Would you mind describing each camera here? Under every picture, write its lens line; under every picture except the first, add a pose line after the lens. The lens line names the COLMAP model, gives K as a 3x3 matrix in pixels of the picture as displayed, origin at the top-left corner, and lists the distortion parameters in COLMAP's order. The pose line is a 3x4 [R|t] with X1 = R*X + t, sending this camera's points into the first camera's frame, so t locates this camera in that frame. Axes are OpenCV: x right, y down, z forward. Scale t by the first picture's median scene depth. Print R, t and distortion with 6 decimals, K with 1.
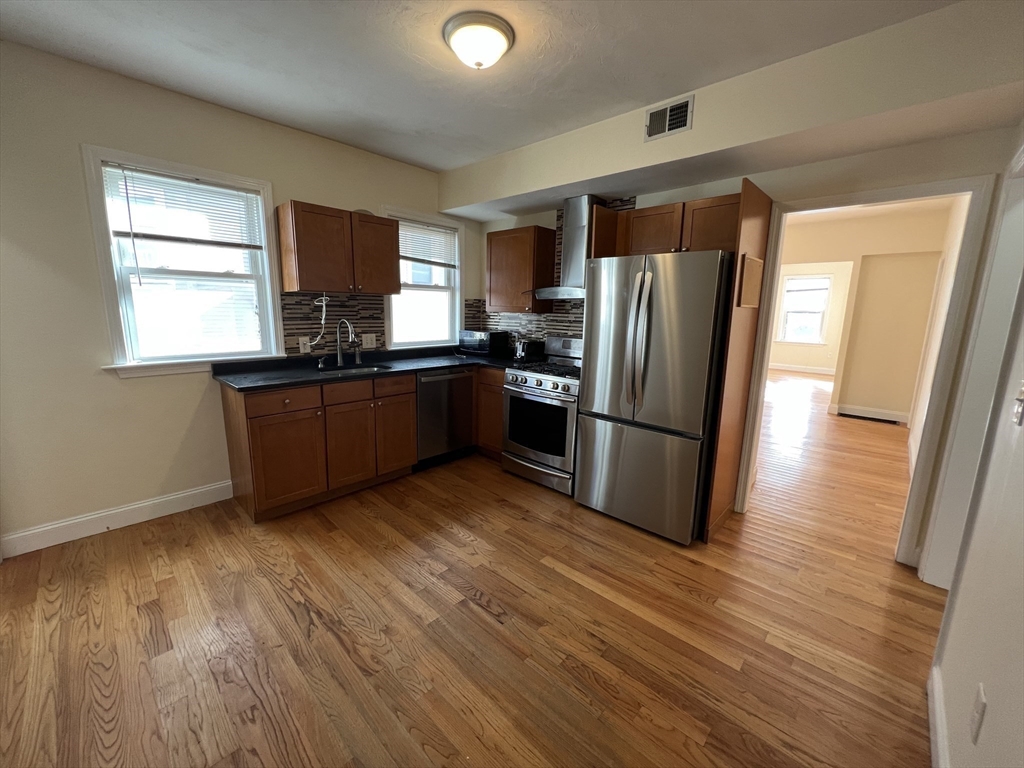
lens RADIAL K [[409.7, 0, 509.0], [0, 409.7, 381.0], [0, 0, 1]] dist [0.001632, 0.000042]
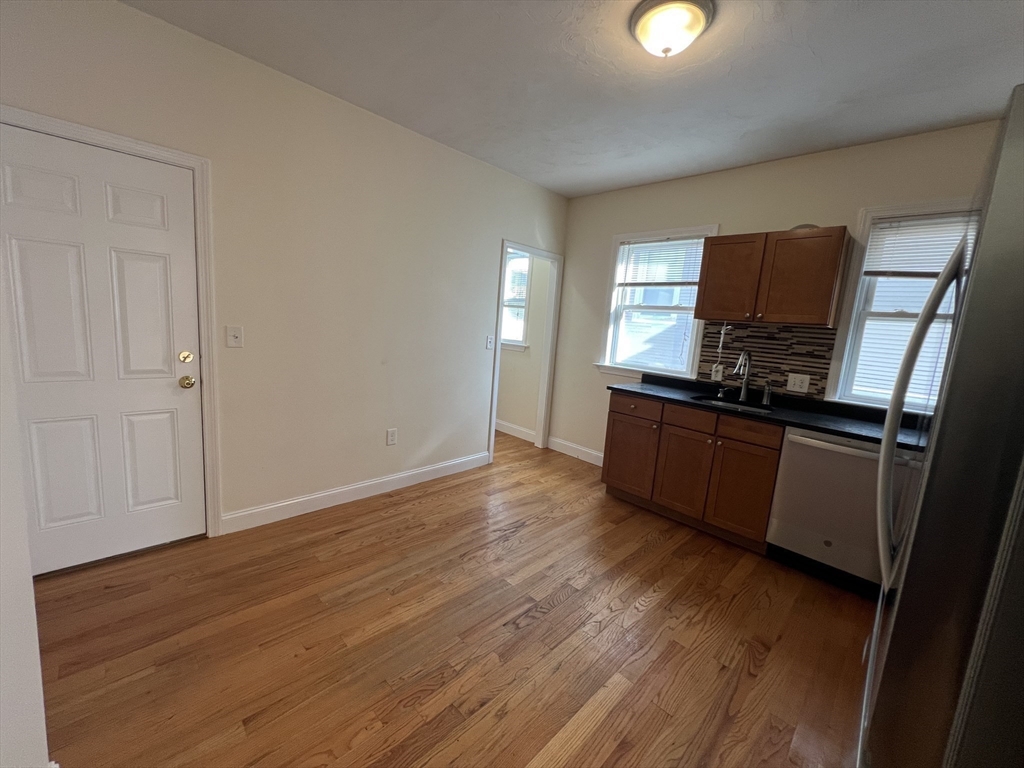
lens RADIAL K [[409.7, 0, 509.0], [0, 409.7, 381.0], [0, 0, 1]] dist [0.001632, 0.000042]
pose [[-0.026154, 0.125409, -0.991760, 0.663610], [-0.251341, 0.959405, 0.127946, -0.086383], [0.967545, 0.252616, 0.006429, 0.622979]]
